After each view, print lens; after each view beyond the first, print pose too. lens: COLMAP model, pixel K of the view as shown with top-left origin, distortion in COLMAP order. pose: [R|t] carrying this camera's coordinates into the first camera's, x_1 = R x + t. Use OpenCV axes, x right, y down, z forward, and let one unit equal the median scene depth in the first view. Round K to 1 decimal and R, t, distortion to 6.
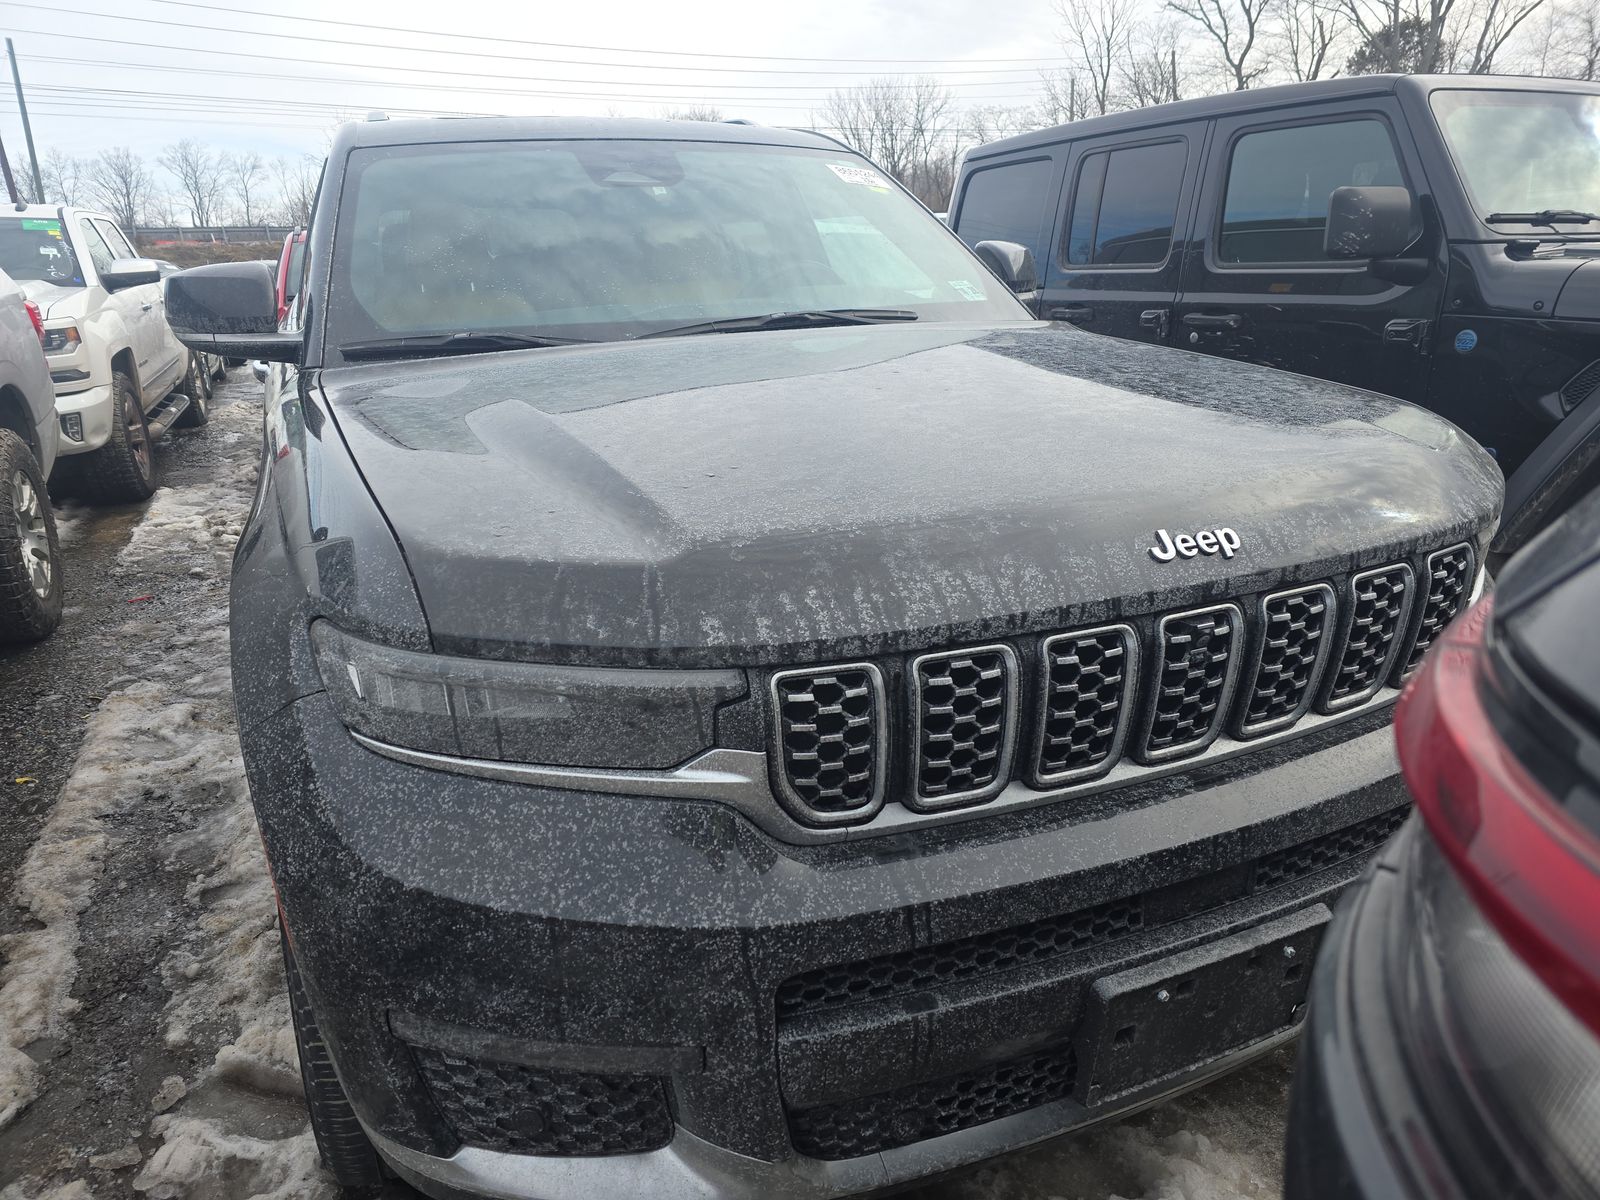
lens RADIAL K [[1037.8, 0, 757.3], [0, 1037.8, 553.1], [0, 0, 1]] dist [0.063526, -0.056495]
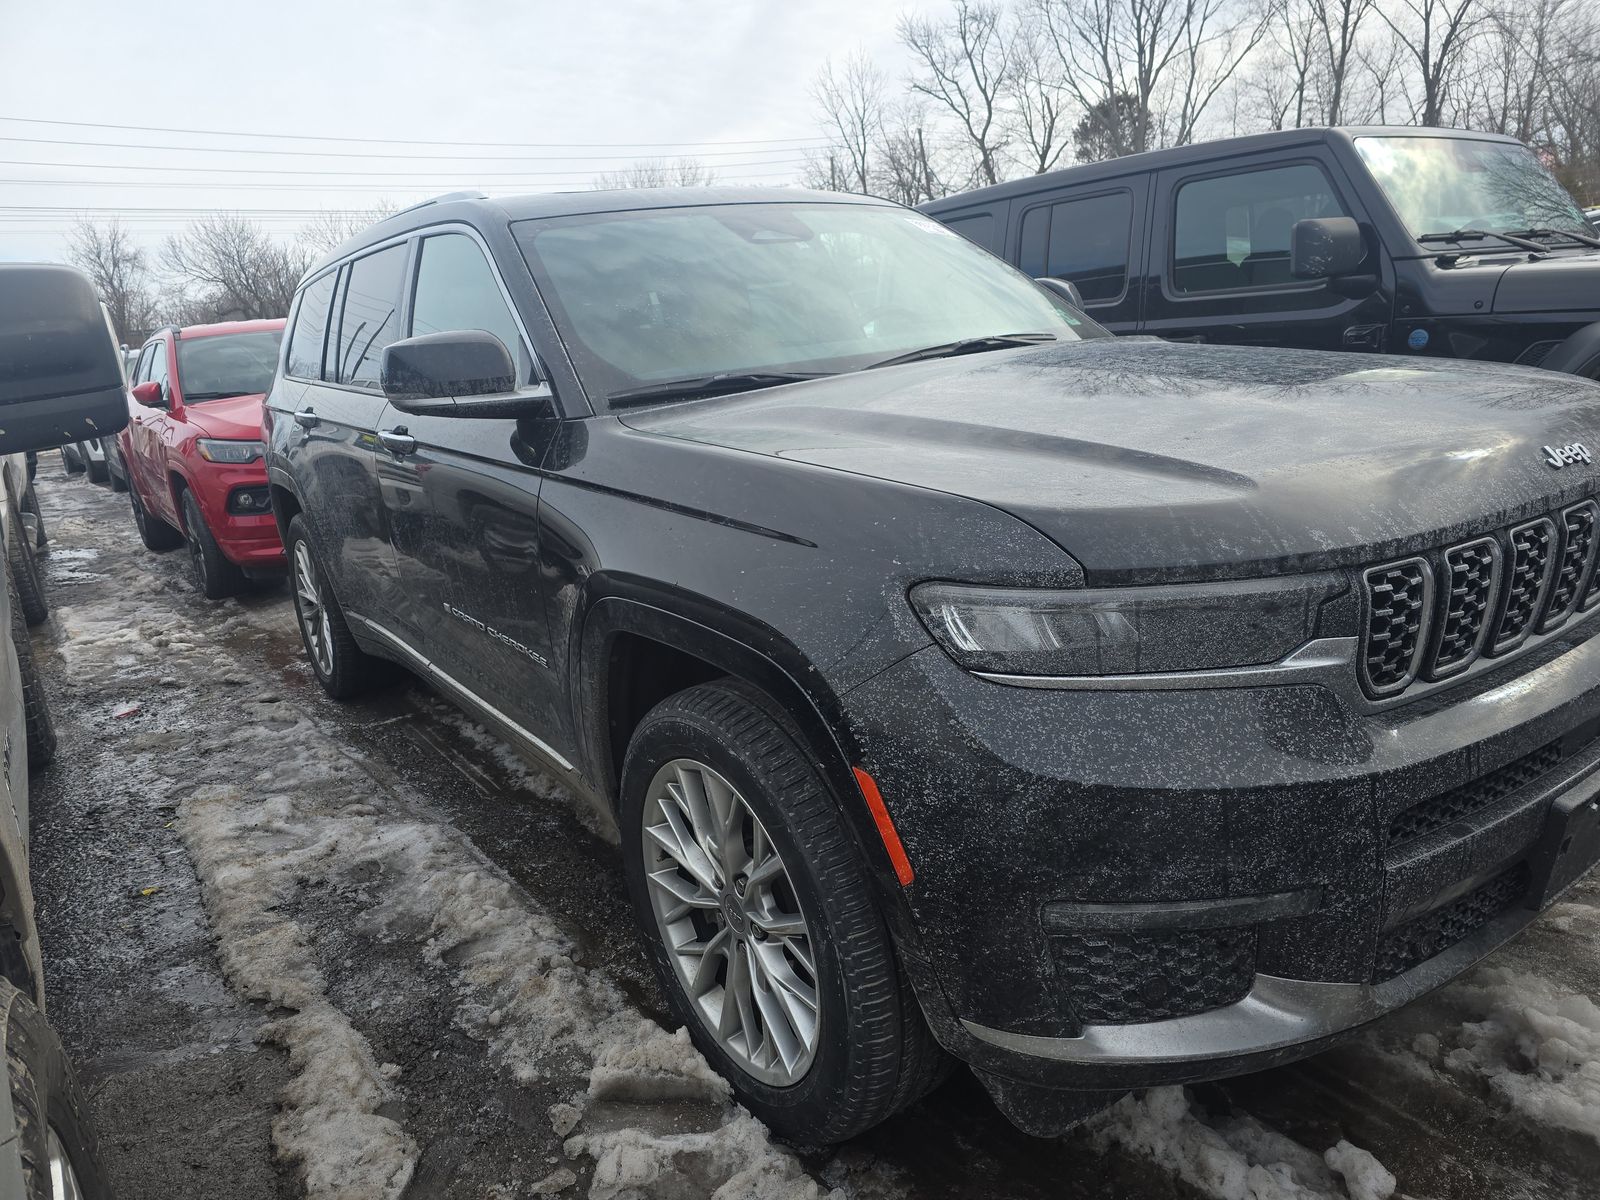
lens RADIAL K [[1037.8, 0, 757.3], [0, 1037.8, 553.1], [0, 0, 1]] dist [0.063526, -0.056495]
pose [[0.980464, -0.098646, 0.170173, -0.850613], [0.109752, 0.992316, -0.057121, 0.080495], [-0.163231, 0.074682, 0.983757, -0.127563]]
